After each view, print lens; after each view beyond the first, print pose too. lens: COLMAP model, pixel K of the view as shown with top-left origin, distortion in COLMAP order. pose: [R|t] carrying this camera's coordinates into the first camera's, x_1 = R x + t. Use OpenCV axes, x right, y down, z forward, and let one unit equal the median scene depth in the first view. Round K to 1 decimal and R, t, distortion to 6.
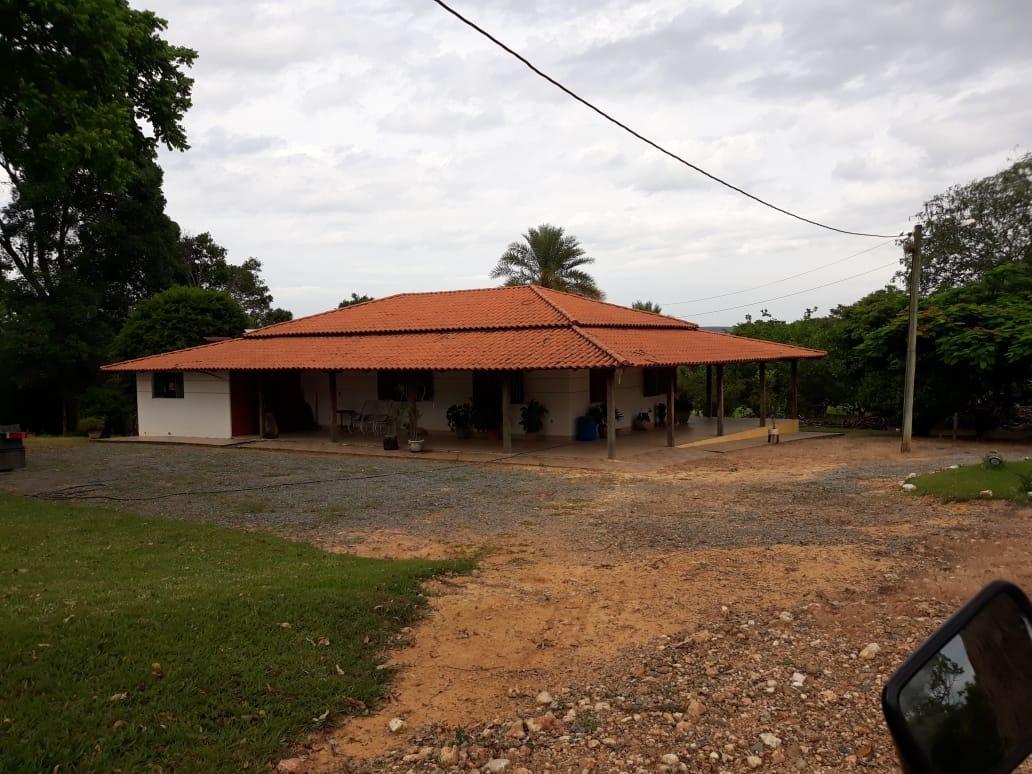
lens RADIAL K [[823.7, 0, 516.0], [0, 823.7, 387.0], [0, 0, 1]] dist [0.097821, -0.278620]
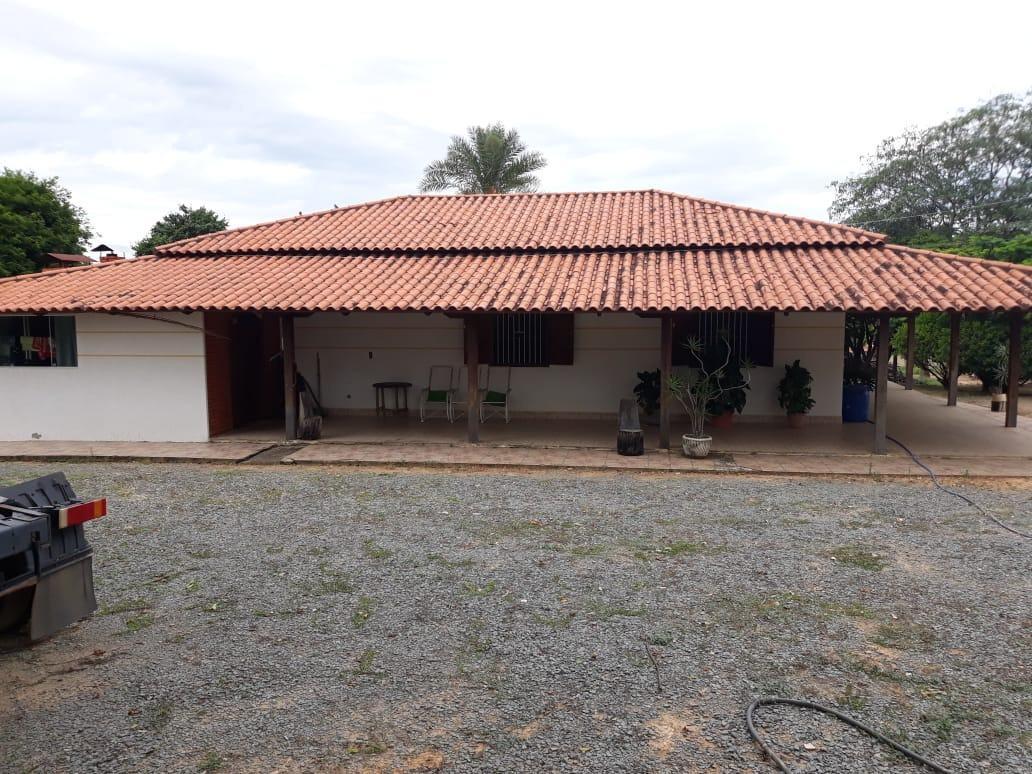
lens RADIAL K [[823.7, 0, 516.0], [0, 823.7, 387.0], [0, 0, 1]] dist [0.097821, -0.278620]
pose [[0.910029, -0.028206, 0.413584, -0.382861], [0.006387, 0.998518, 0.054046, 0.000170], [-0.414496, -0.046542, 0.908860, 0.451238]]
